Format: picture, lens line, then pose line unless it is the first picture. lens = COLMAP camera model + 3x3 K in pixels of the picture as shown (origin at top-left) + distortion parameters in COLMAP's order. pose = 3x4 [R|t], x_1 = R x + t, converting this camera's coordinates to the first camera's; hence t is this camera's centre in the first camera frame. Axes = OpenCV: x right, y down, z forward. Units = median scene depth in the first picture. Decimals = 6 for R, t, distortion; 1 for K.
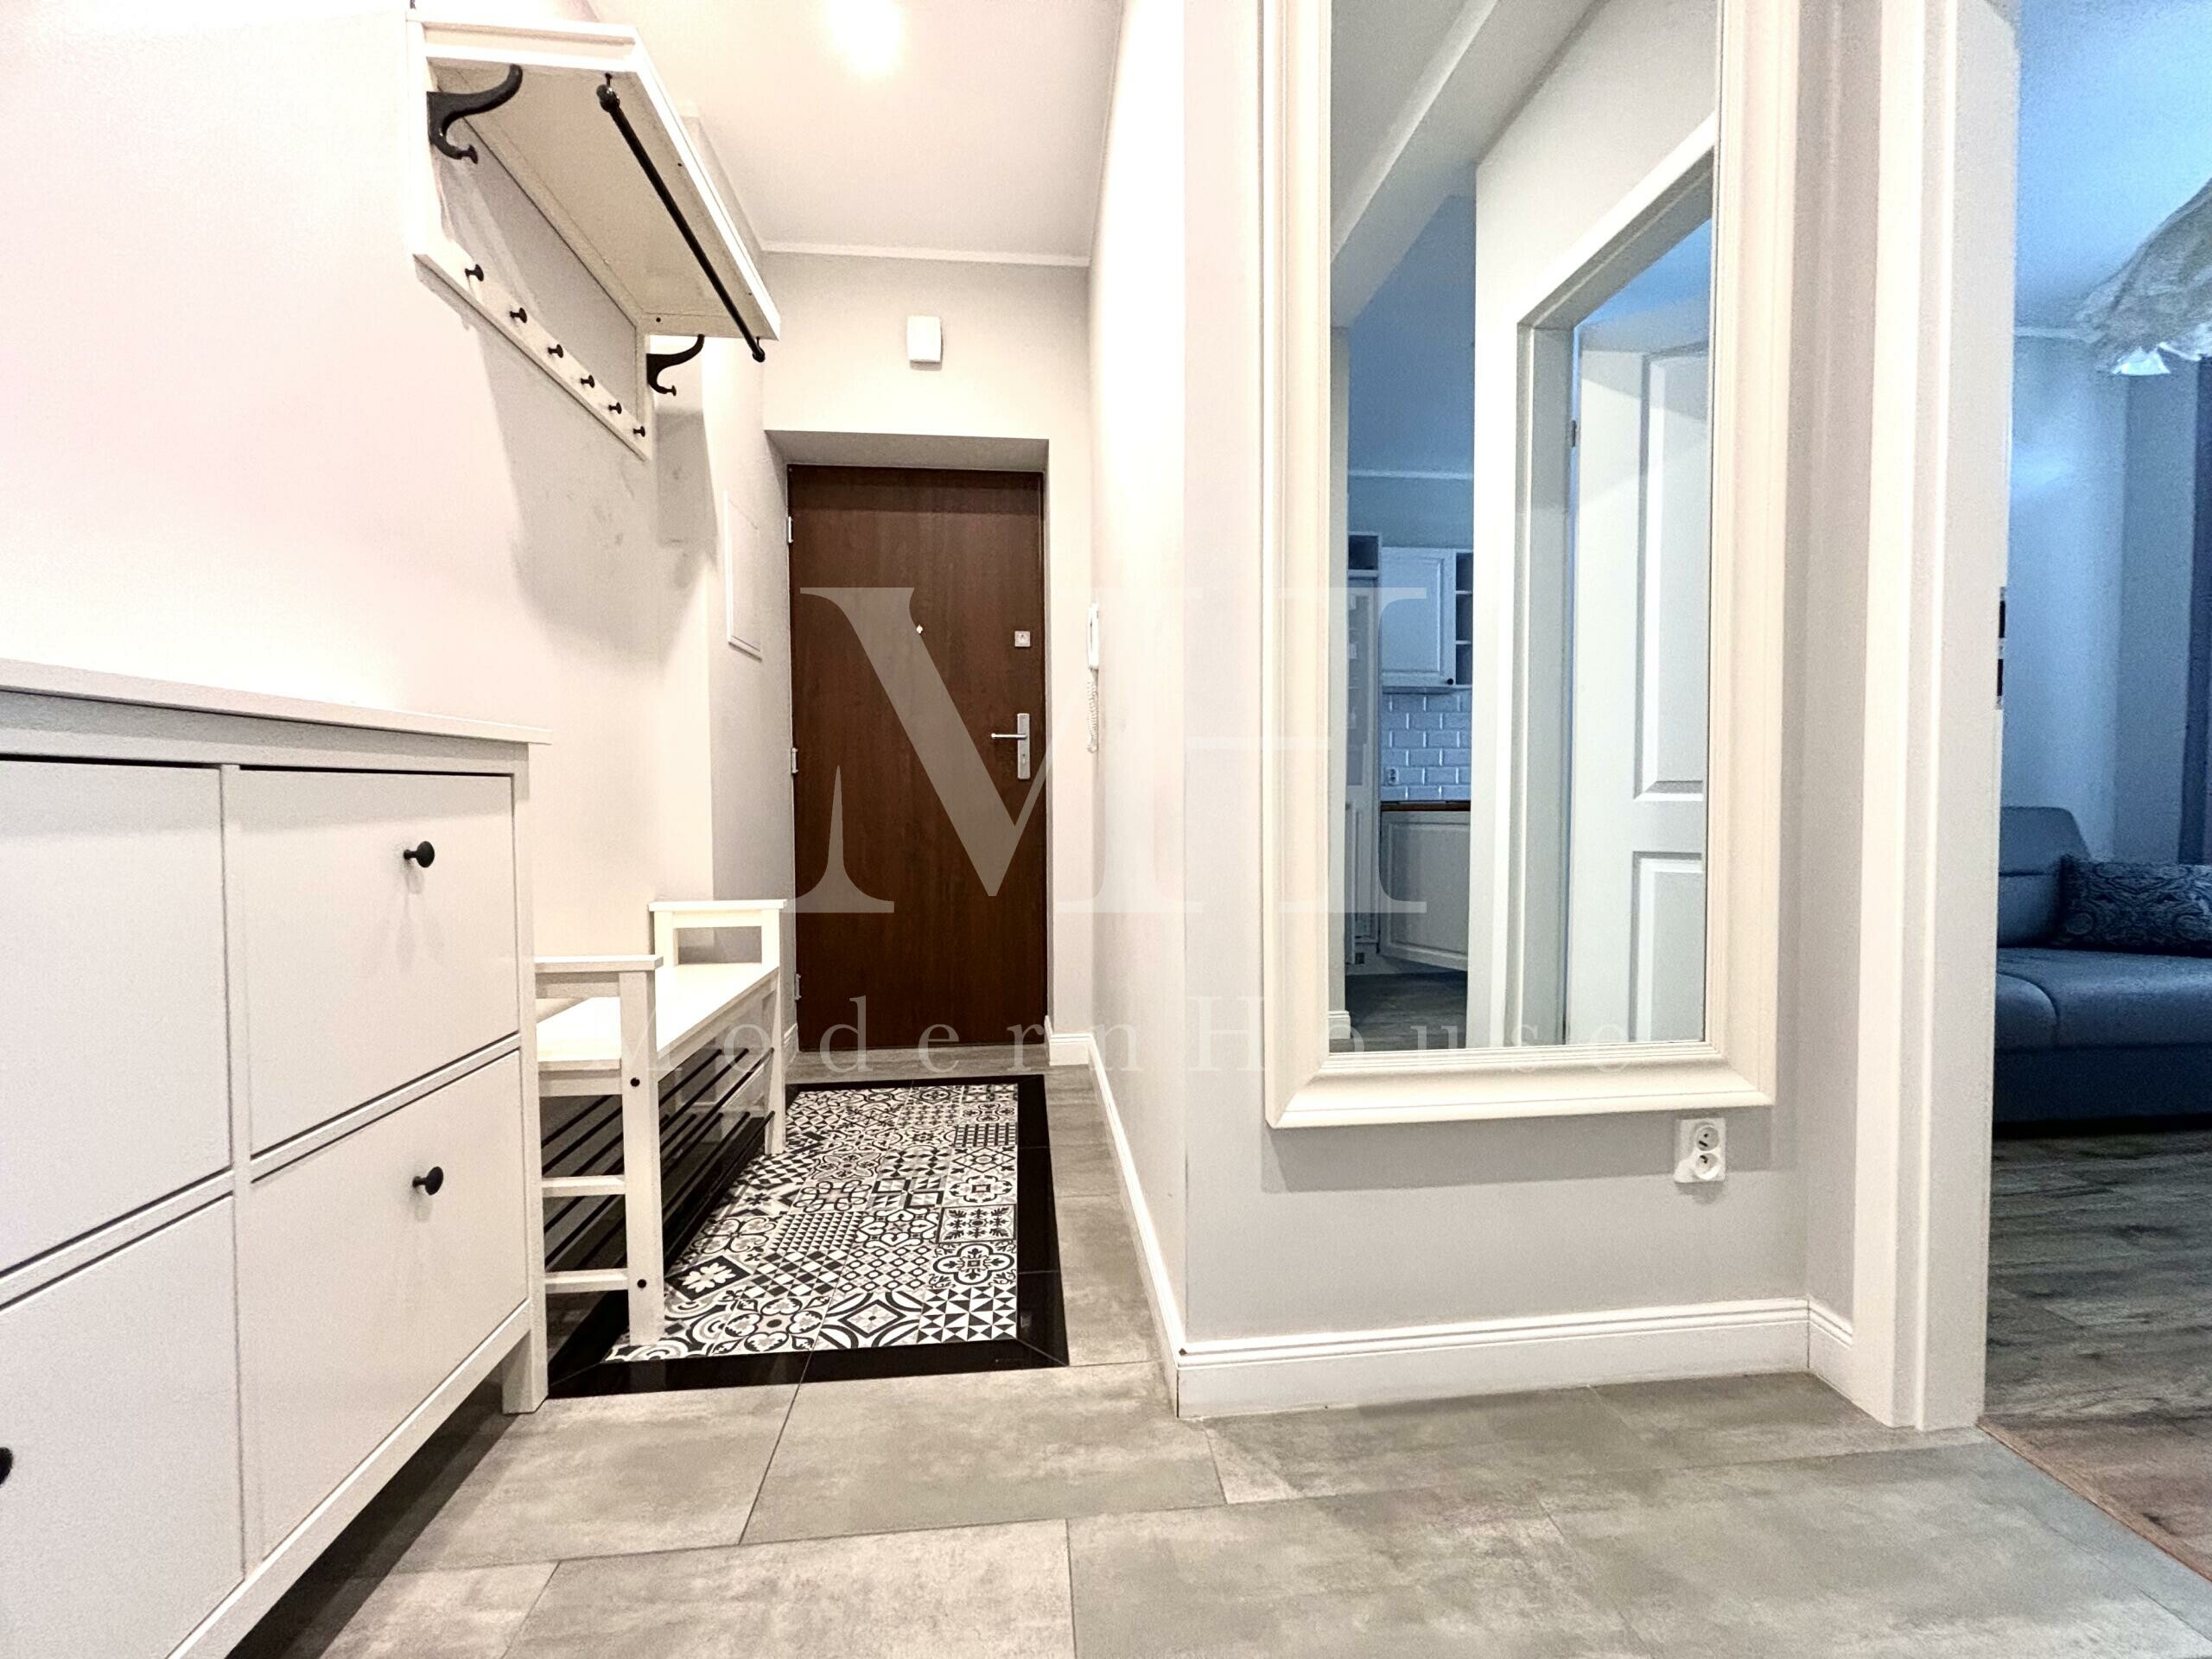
lens RADIAL K [[891.8, 0, 1109.7], [0, 891.8, 825.5], [0, 0, 1]] dist [-0.002694, 0.000476]
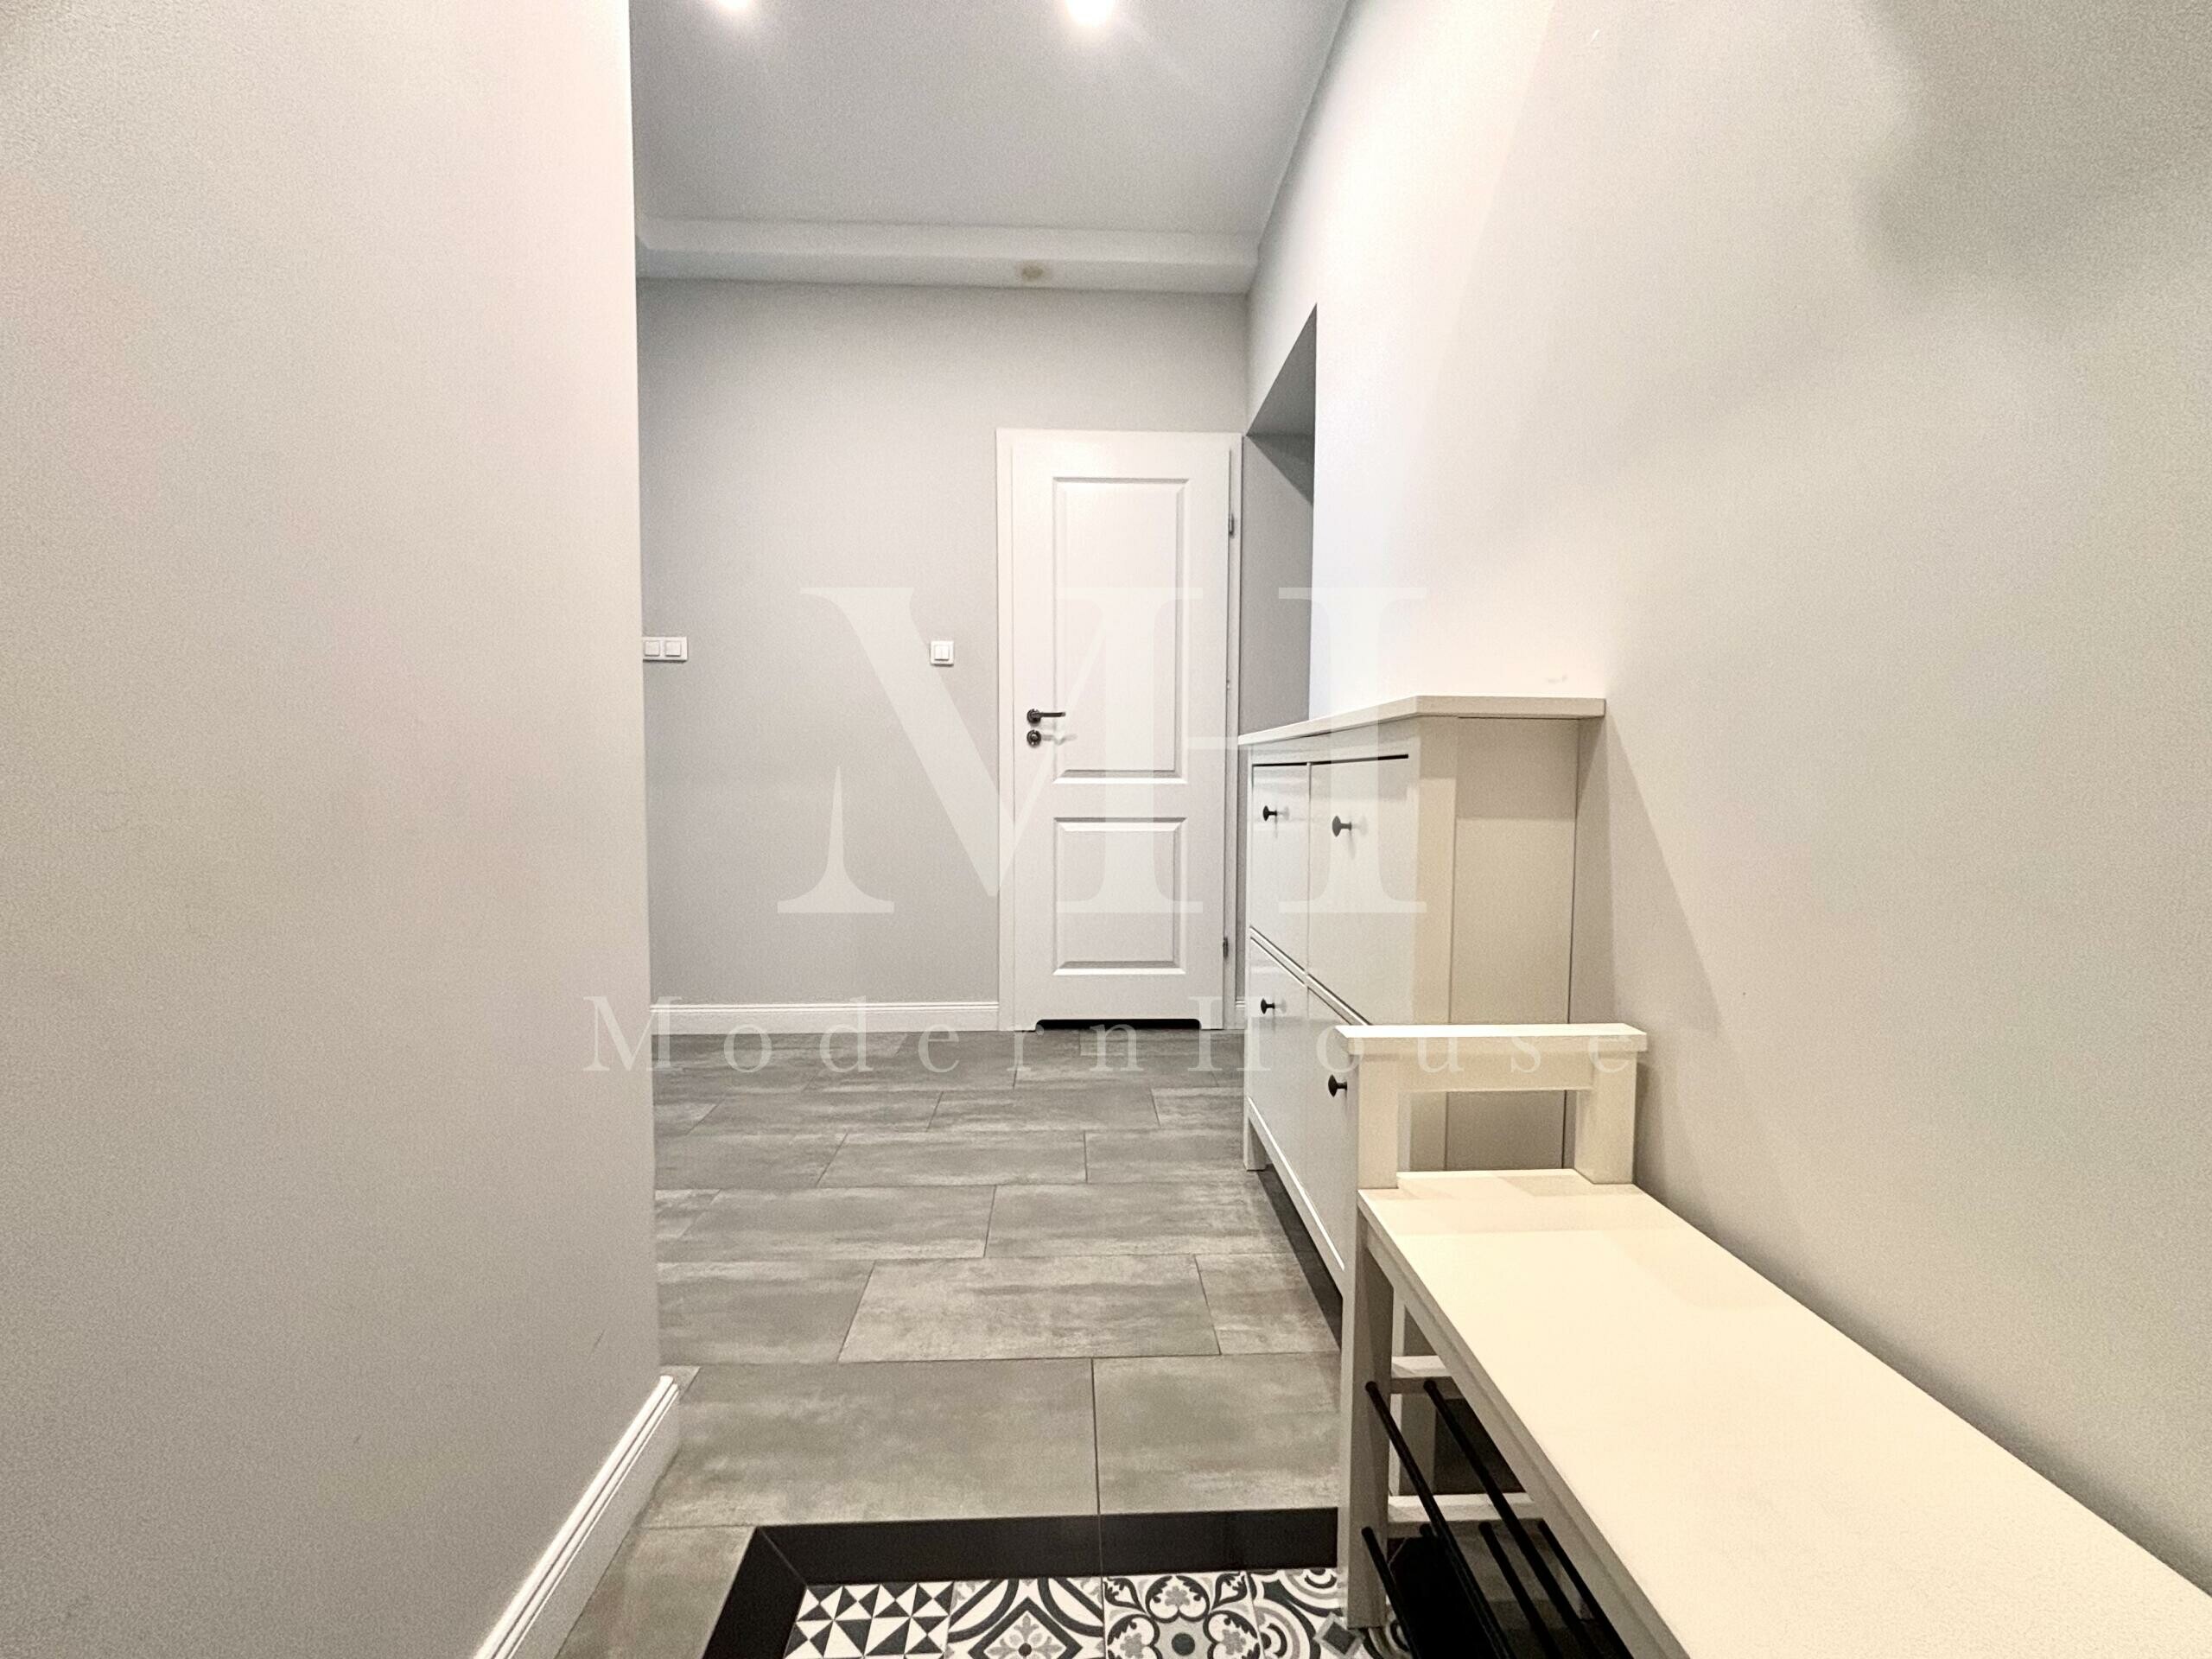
lens RADIAL K [[891.8, 0, 1107.0], [0, 891.8, 828.2], [0, 0, 1]] dist [-0.002694, 0.000476]
pose [[-0.998639, -0.003696, 0.052032, -0.387911], [0.000497, 0.996767, 0.080345, -0.051136], [-0.052161, 0.080261, -0.995408, 1.716104]]
